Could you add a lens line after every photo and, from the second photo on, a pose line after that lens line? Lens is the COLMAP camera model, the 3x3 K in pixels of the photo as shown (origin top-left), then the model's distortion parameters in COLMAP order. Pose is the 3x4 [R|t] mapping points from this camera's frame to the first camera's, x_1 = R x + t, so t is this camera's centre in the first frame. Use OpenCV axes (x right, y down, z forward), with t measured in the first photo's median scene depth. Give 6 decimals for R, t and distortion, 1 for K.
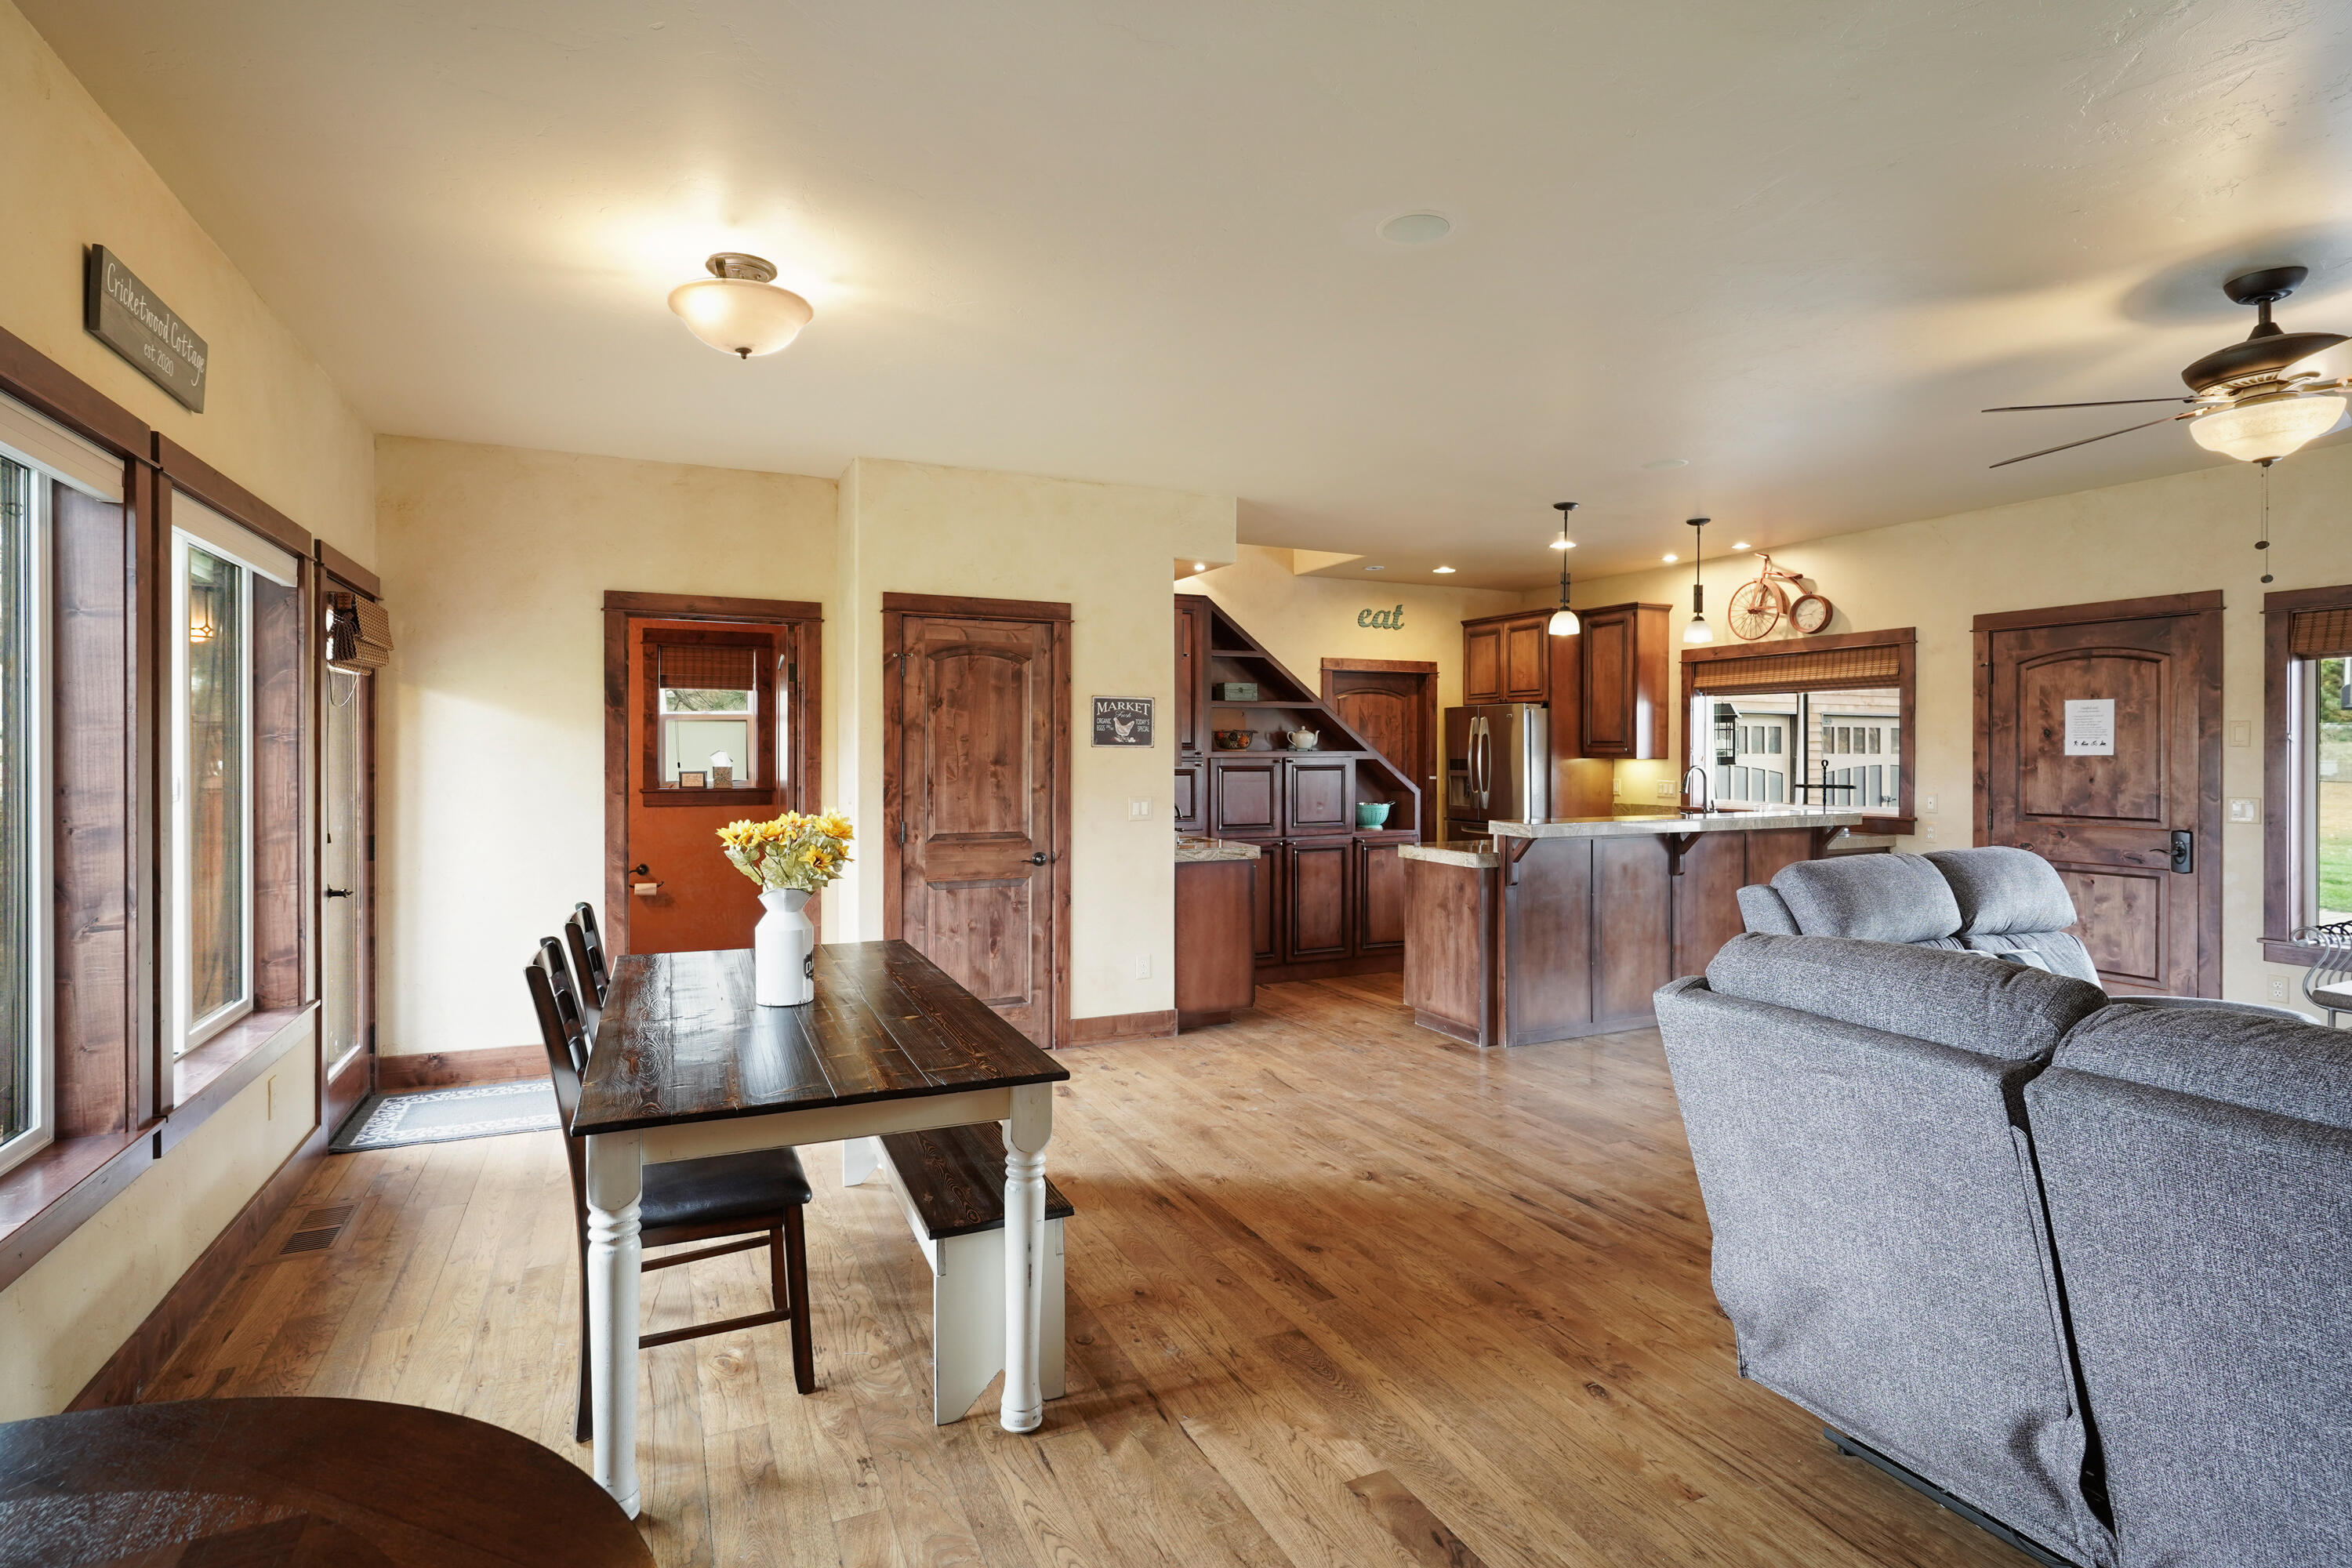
lens RADIAL K [[1141.3, 0, 1180.7], [0, 1141.3, 758.7], [0, 0, 1]] dist [-0.001148, 0.000228]
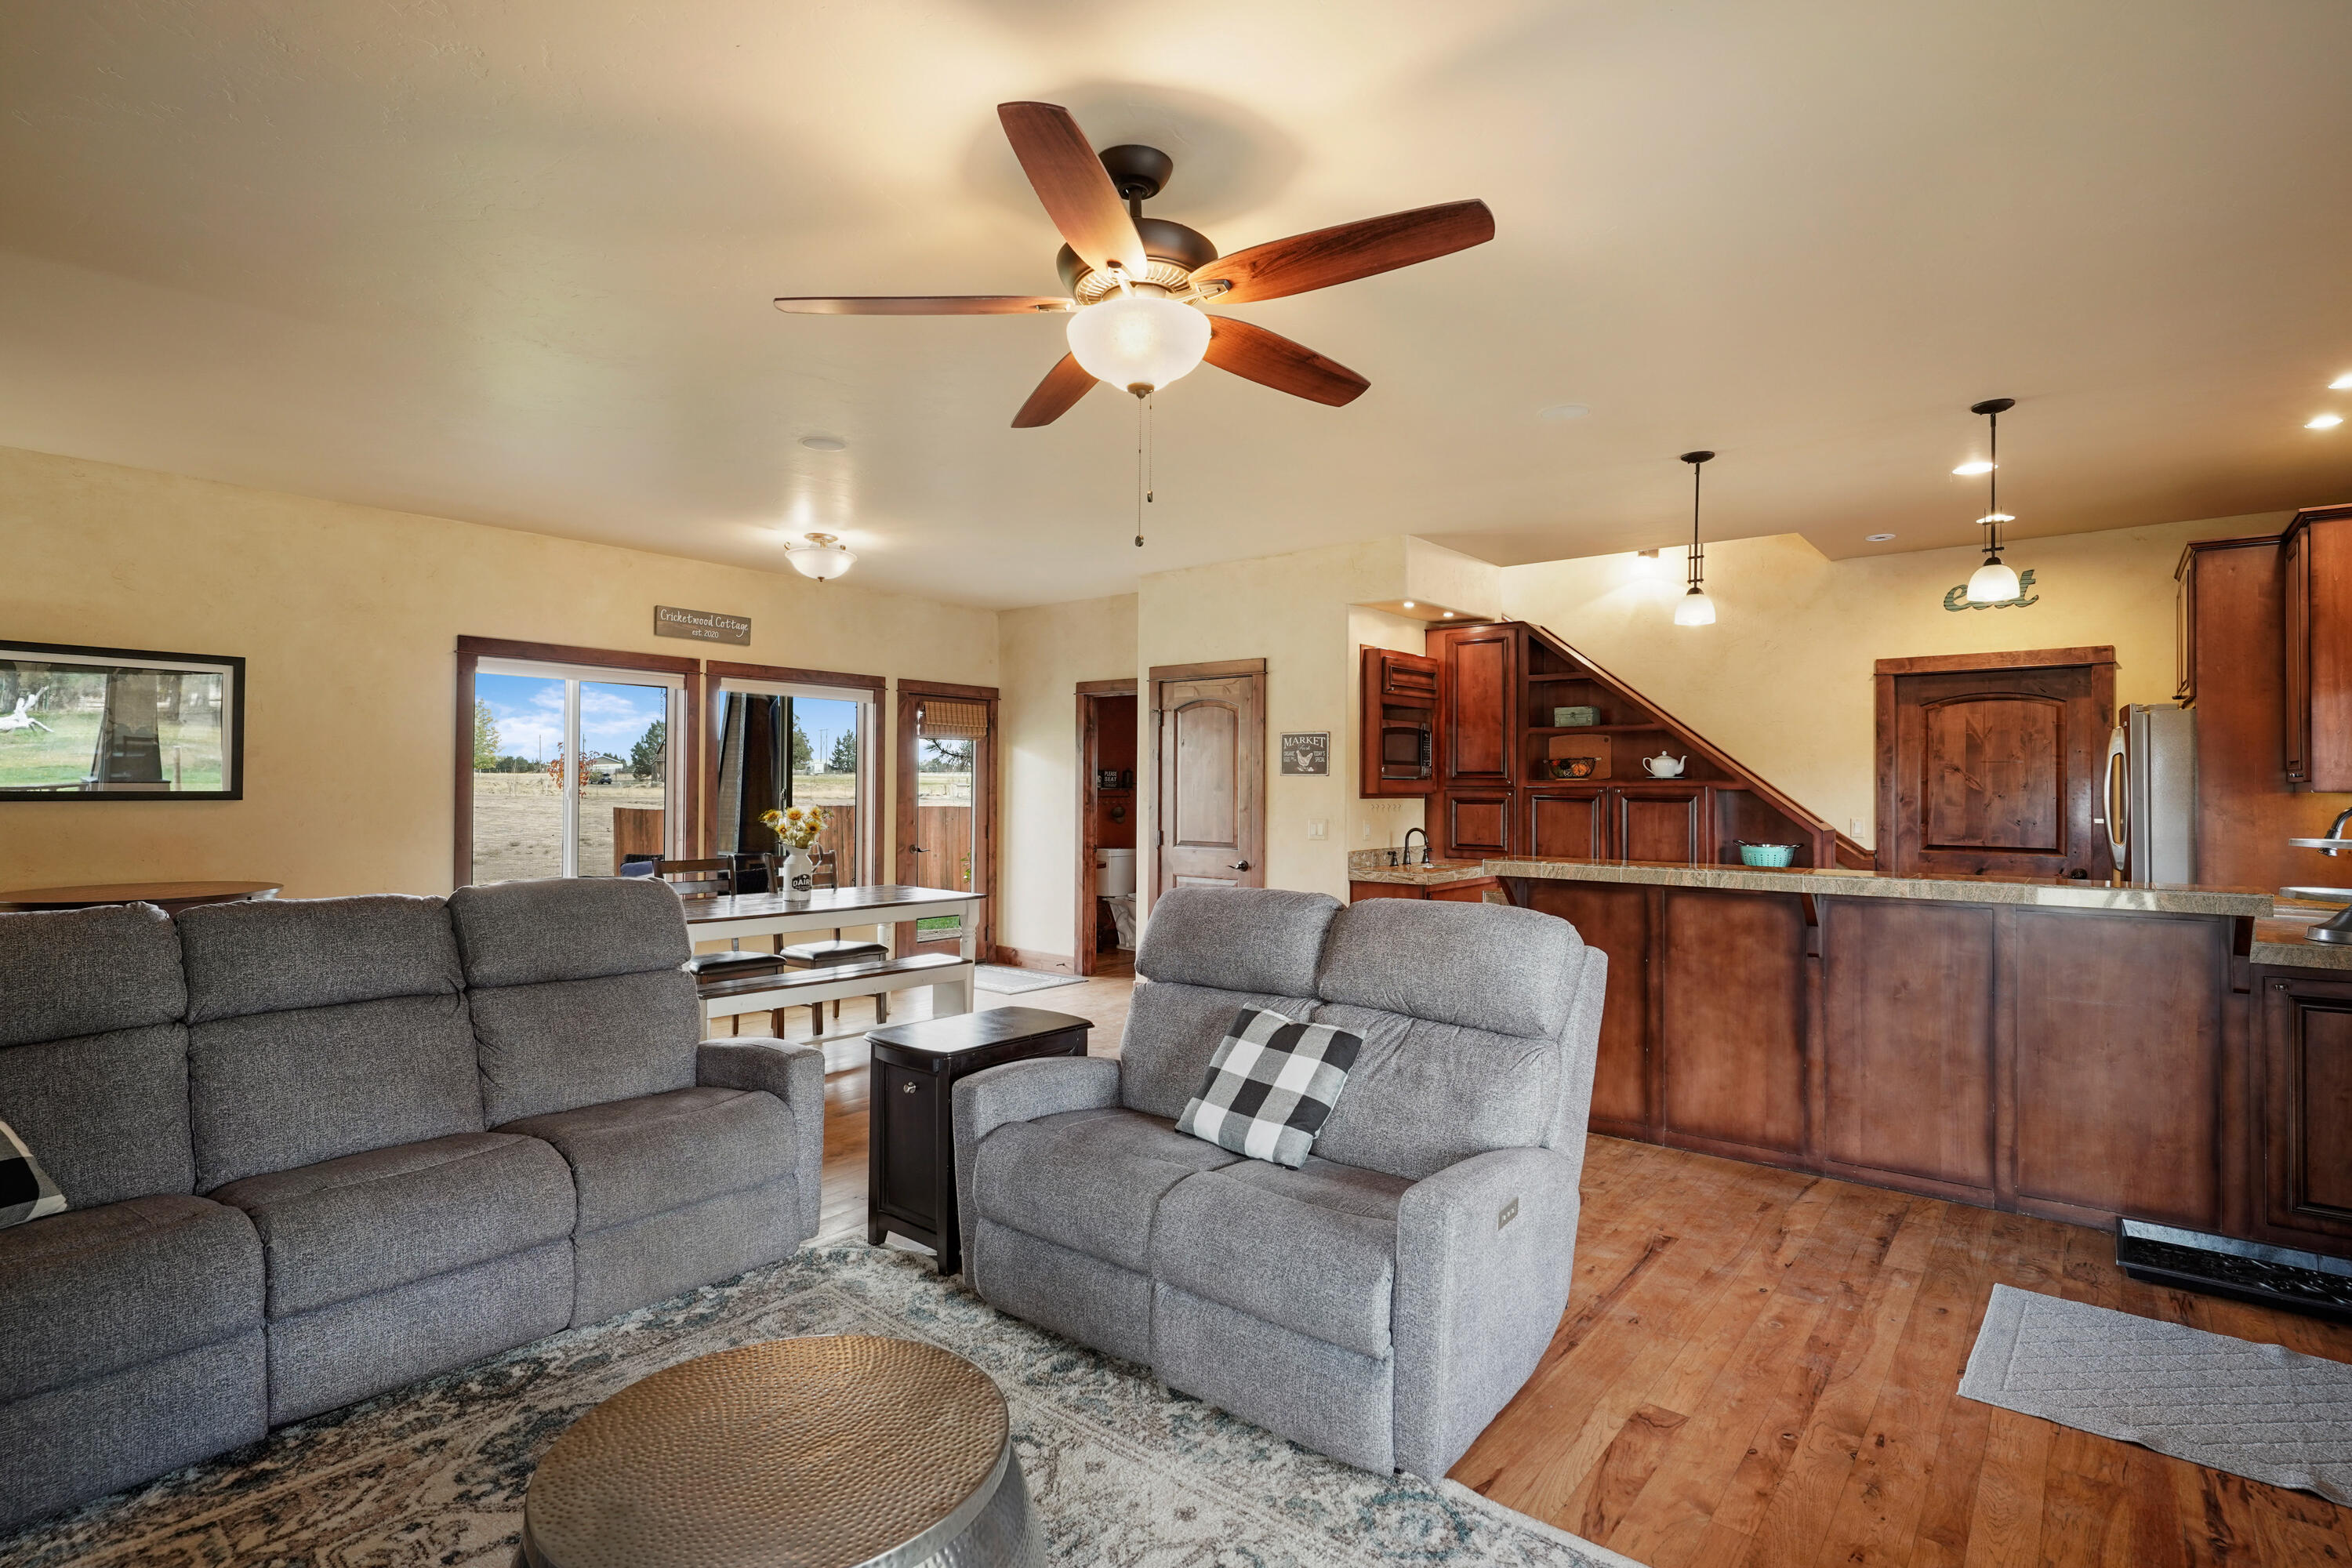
lens RADIAL K [[1141.3, 0, 1180.1], [0, 1141.3, 786.1], [0, 0, 1]] dist [-0.001148, 0.000228]
pose [[0.429066, -0.000544, -0.903273, 0.959308], [-0.011342, 0.999918, -0.005990, 0.009047], [0.903202, 0.012815, 0.429025, 0.393333]]
